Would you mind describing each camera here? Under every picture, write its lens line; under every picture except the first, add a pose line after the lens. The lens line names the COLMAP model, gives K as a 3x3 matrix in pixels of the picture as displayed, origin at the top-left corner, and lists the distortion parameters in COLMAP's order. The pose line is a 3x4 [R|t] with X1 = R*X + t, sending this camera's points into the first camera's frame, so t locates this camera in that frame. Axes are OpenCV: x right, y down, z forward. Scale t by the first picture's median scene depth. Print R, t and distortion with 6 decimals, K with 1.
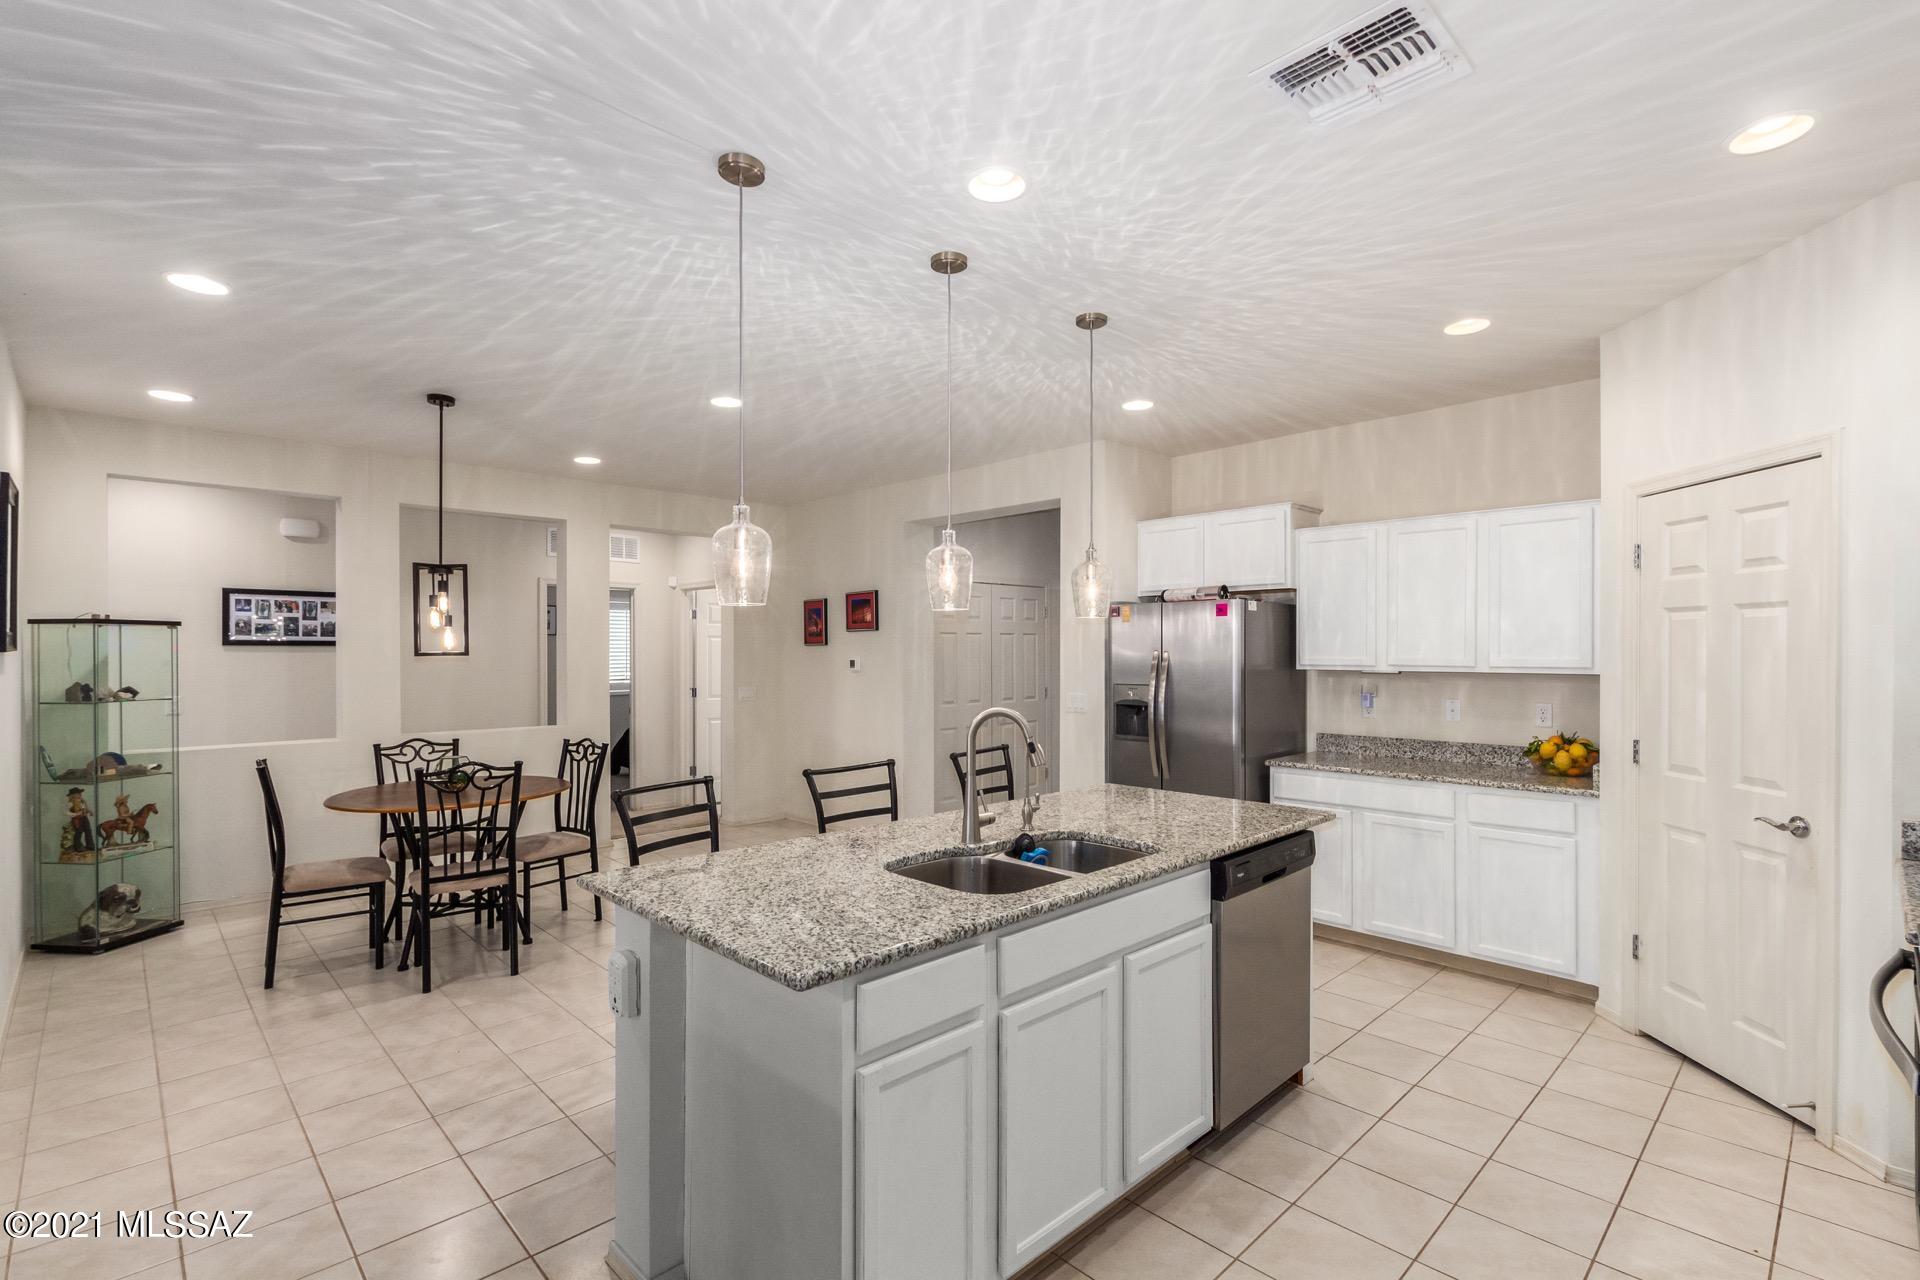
lens RADIAL K [[870.6, 0, 969.1], [0, 870.6, 650.6], [0, 0, 1]] dist [0.009376, -0.006640]
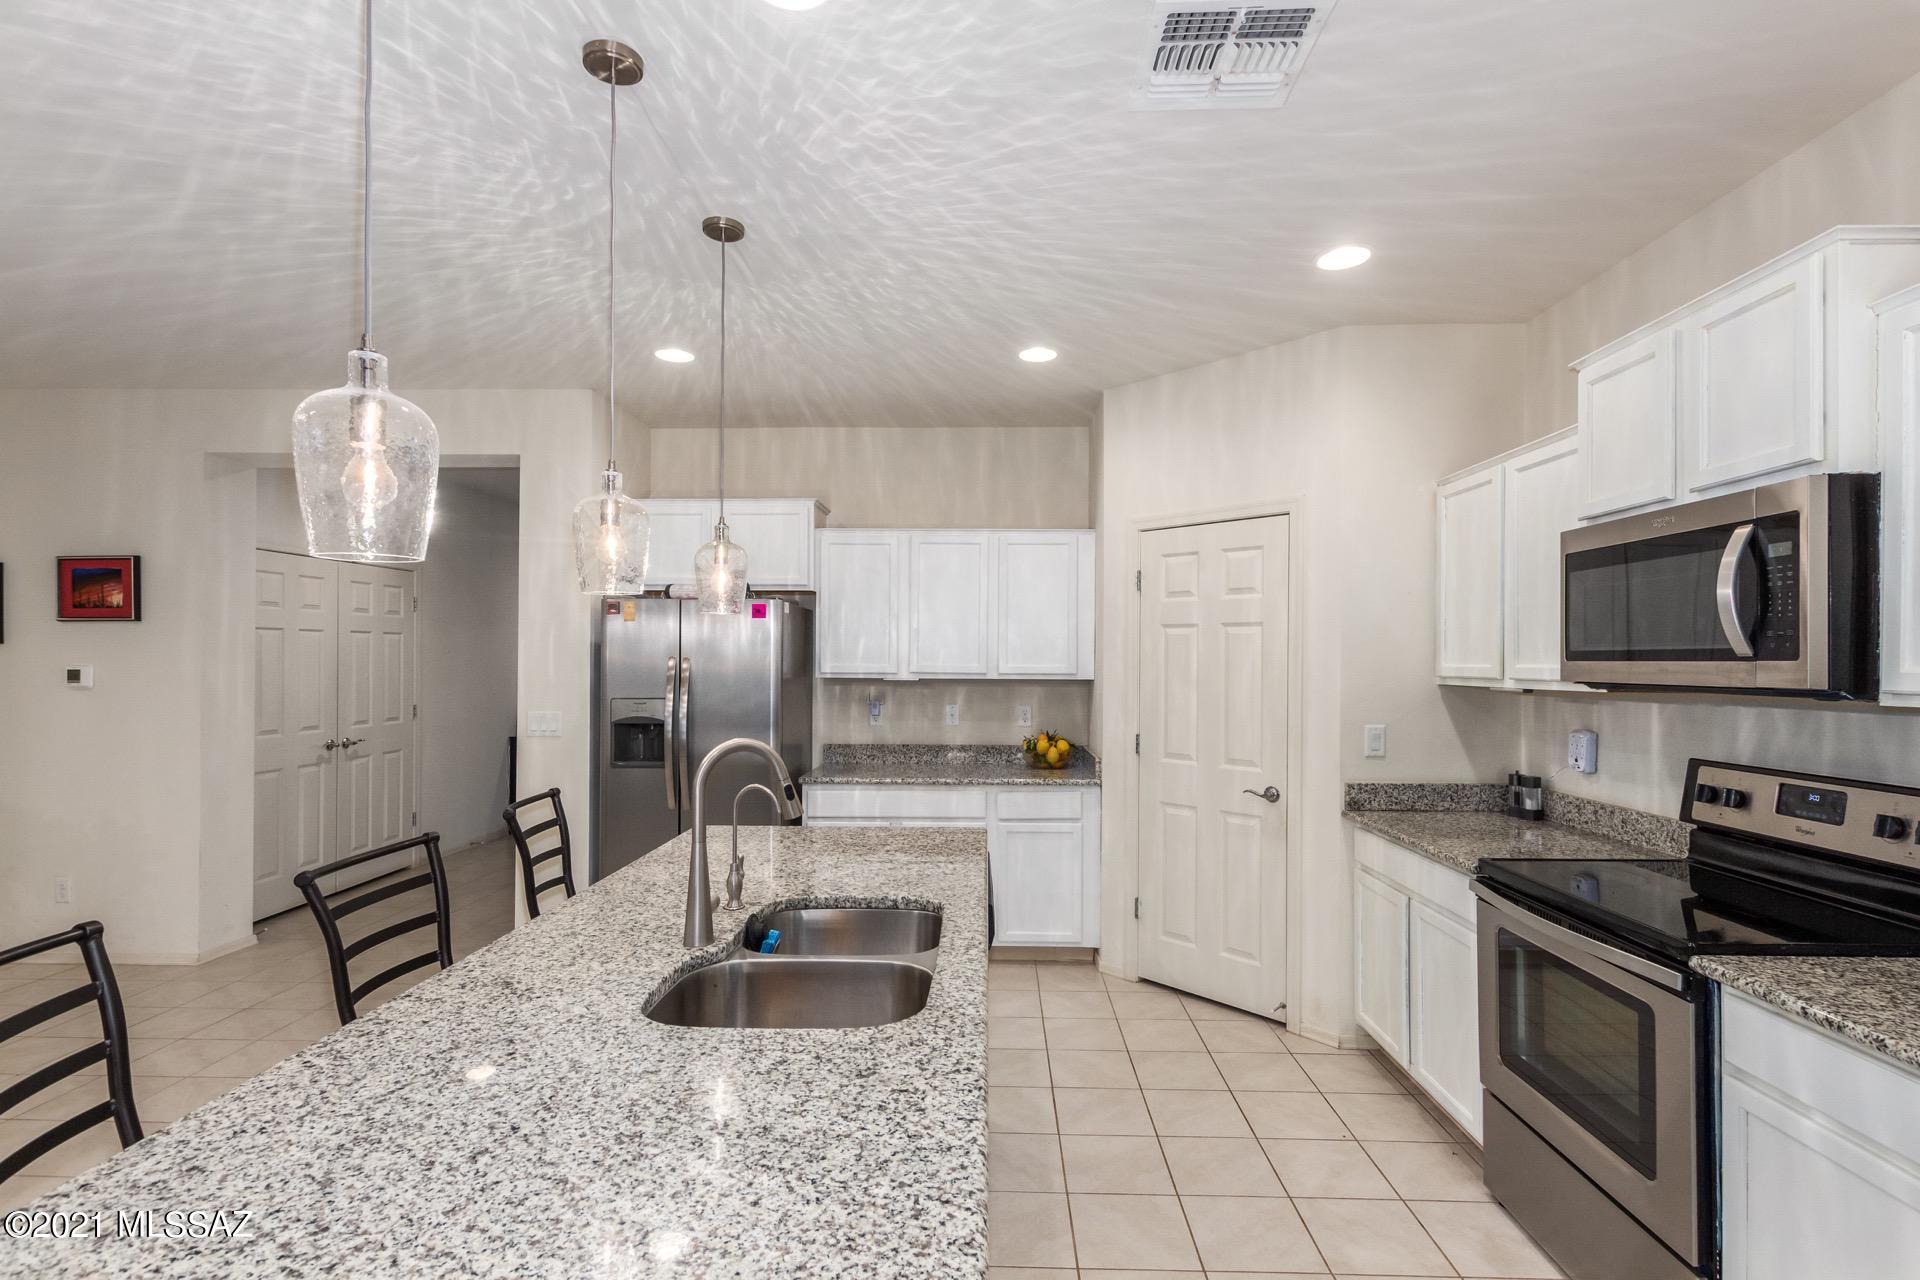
lens RADIAL K [[892.0, 0, 973.0], [0, 892.0, 652.9], [0, 0, 1]] dist [0.006599, -0.001094]
pose [[0.719636, 0.008825, 0.694295, -0.217868], [-0.005374, 0.999960, -0.007140, 0.001066], [-0.694331, 0.001407, 0.719655, 0.246168]]
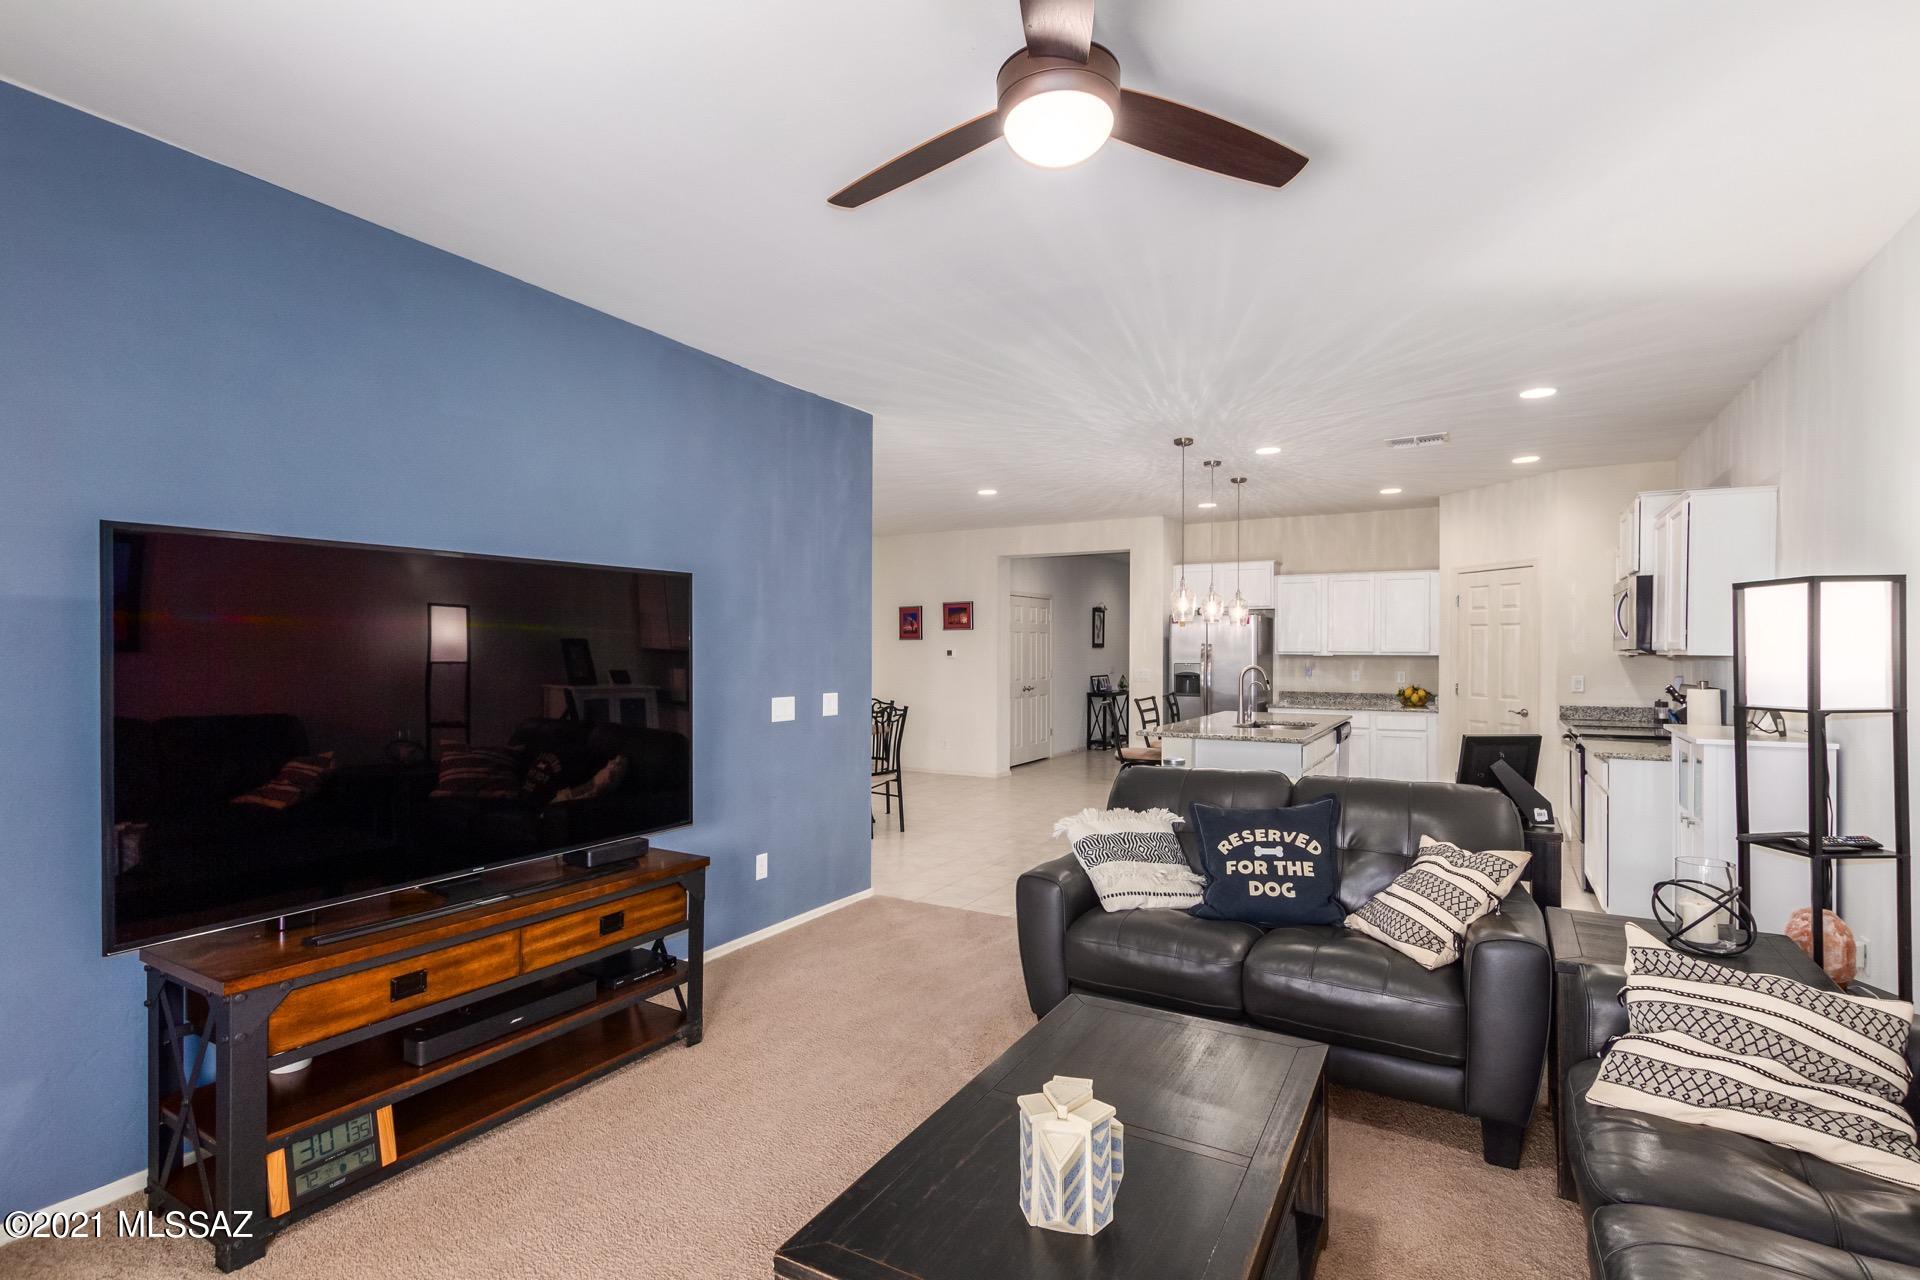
lens RADIAL K [[892.0, 0, 973.0], [0, 892.0, 652.9], [0, 0, 1]] dist [0.006599, -0.001094]
pose [[0.962568, 0.001722, 0.271036, -0.908219], [-0.003020, 0.999986, 0.004372, 0.016110], [-0.271024, -0.005027, 0.962559, -0.745666]]
